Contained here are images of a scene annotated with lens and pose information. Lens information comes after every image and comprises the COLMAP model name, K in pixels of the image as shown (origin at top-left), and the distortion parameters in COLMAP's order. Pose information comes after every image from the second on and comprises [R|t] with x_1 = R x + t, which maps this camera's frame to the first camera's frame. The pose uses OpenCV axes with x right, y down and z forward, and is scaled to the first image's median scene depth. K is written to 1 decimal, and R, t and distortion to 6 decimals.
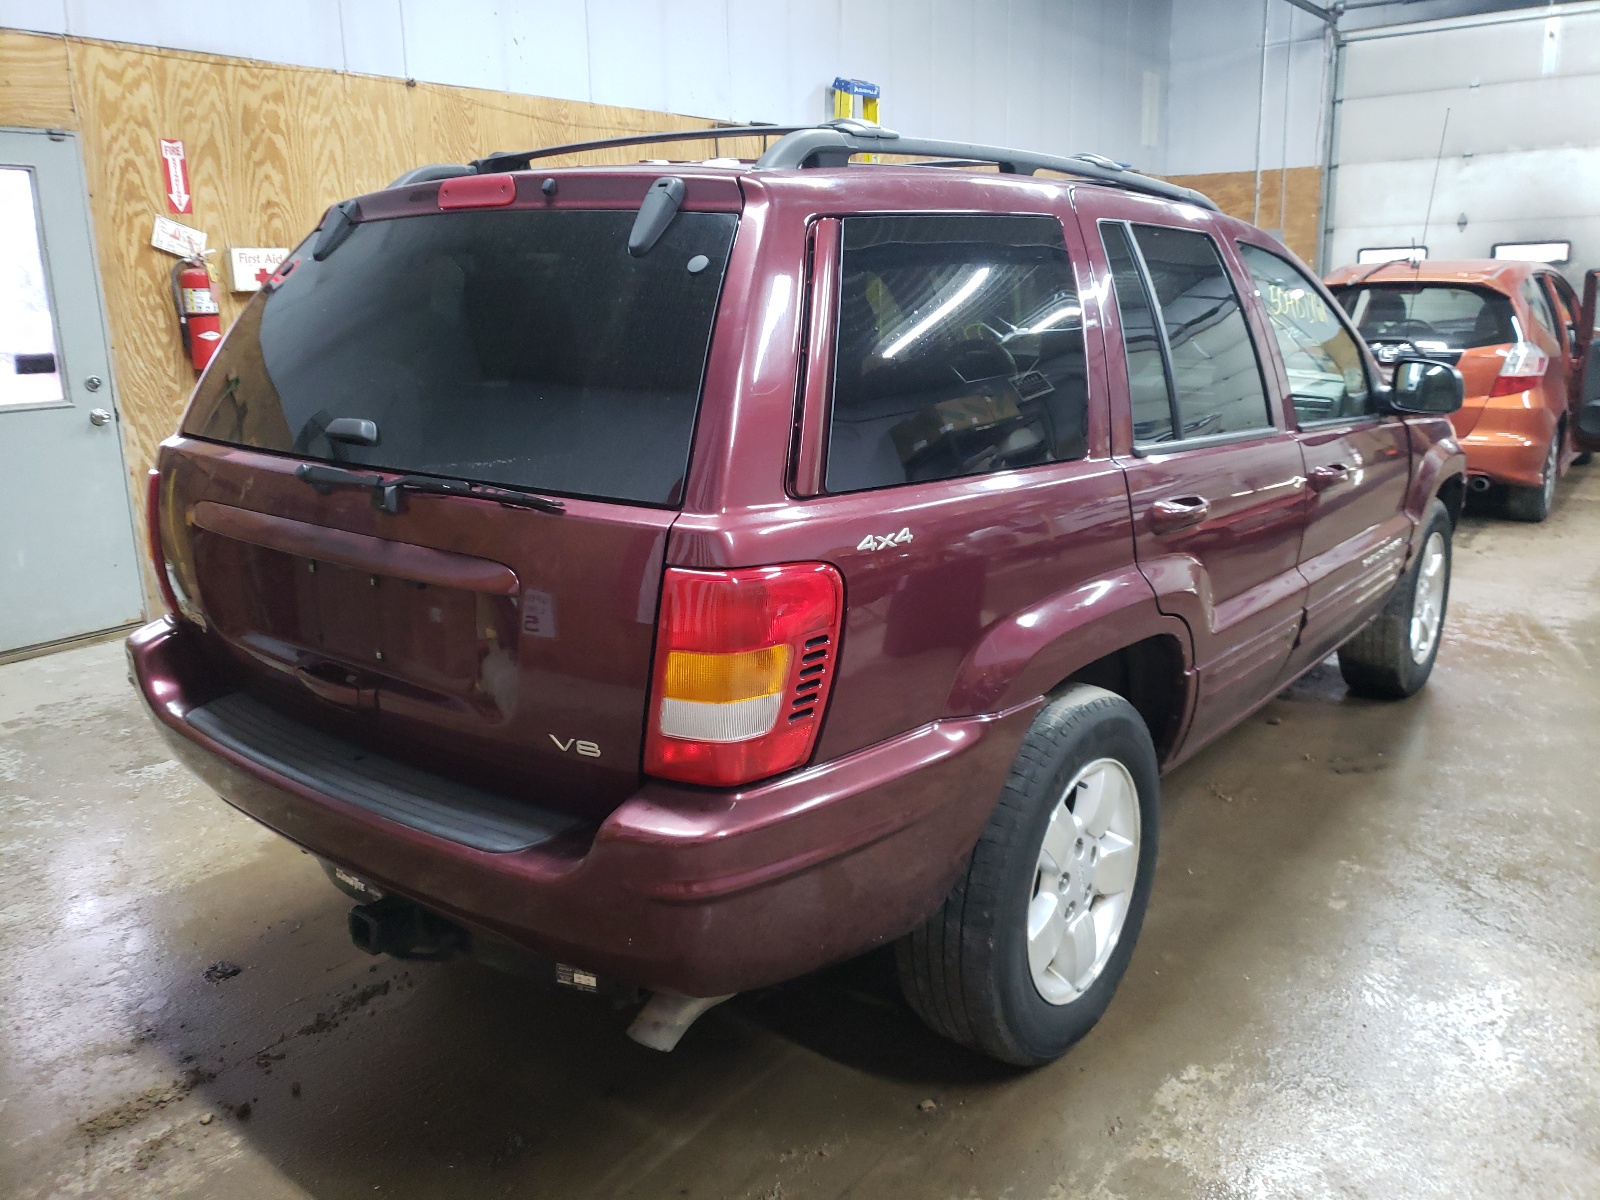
lens RADIAL K [[1214.8, 0, 800.0], [0, 1214.8, 600.0], [0, 0, 1]] dist [0.001140, 0.001973]
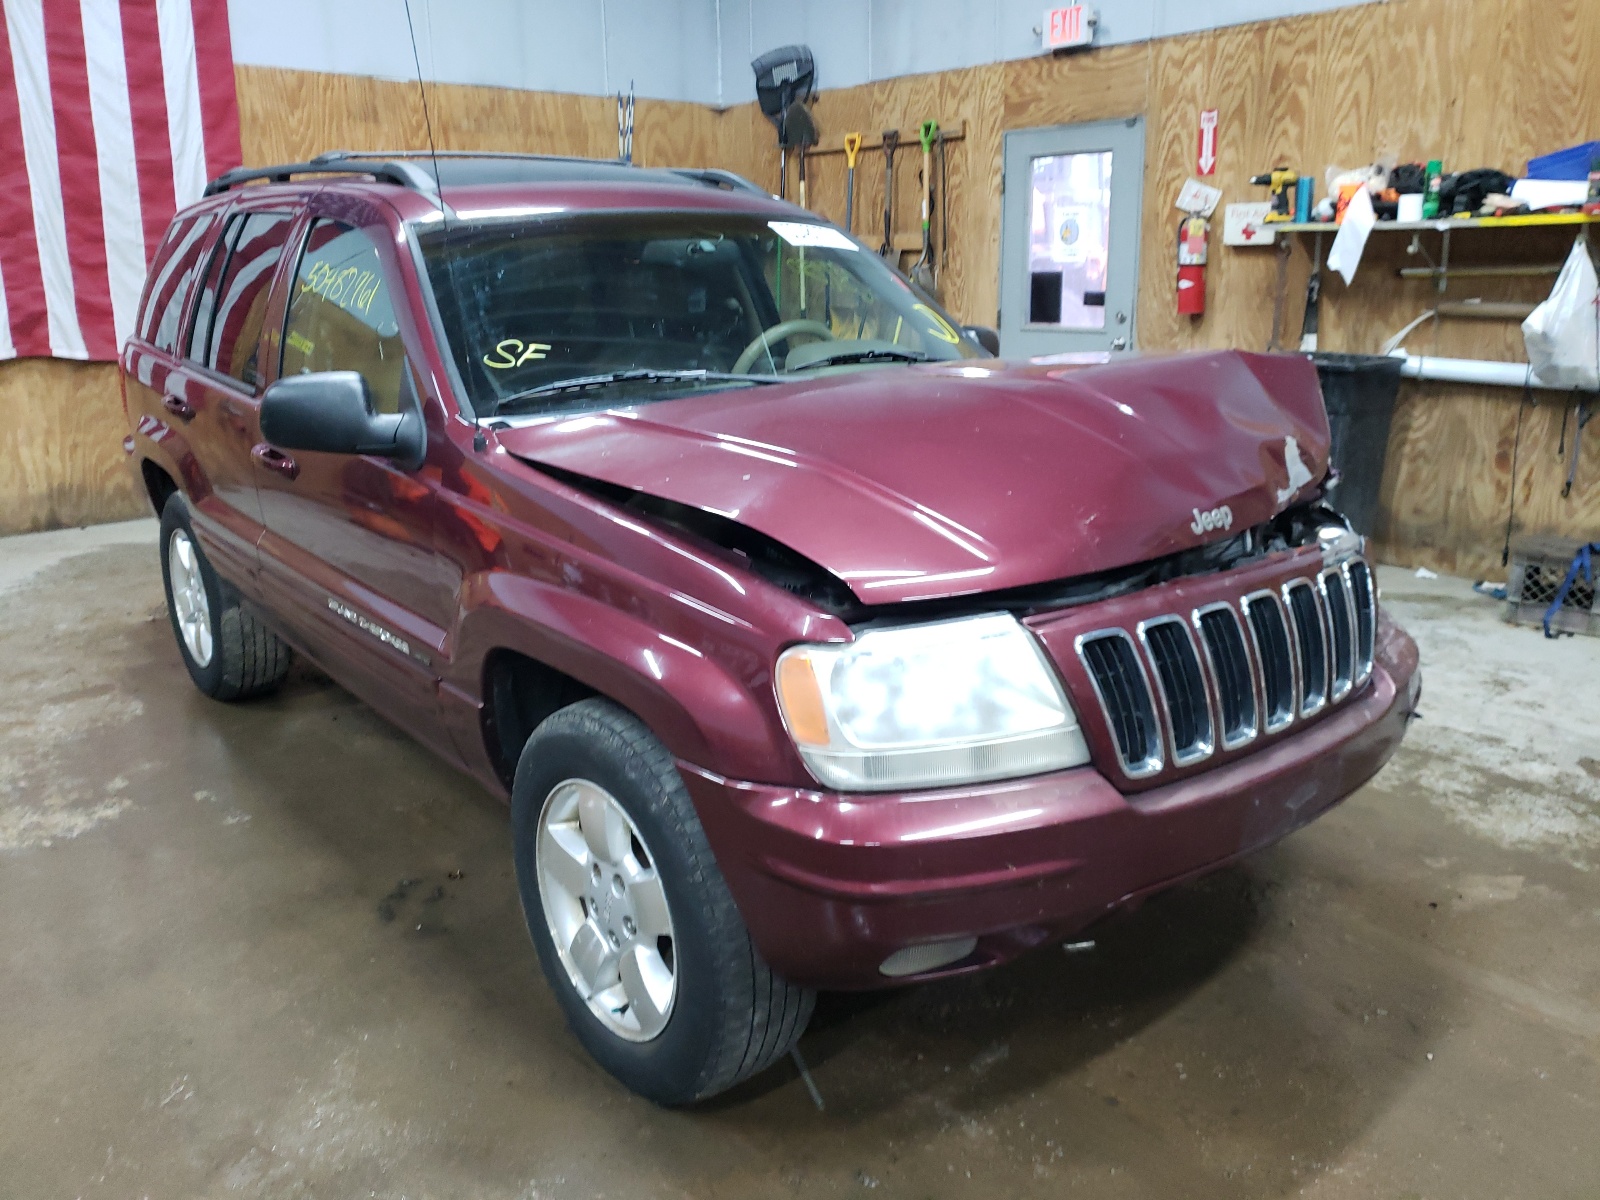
lens RADIAL K [[1214.8, 0, 800.0], [0, 1214.8, 600.0], [0, 0, 1]] dist [0.001140, 0.001973]
pose [[-0.211328, 0.283342, -0.935445, 0.738103], [-0.236893, 0.913677, 0.330266, -0.237312], [0.948273, 0.291395, -0.125964, 0.886891]]
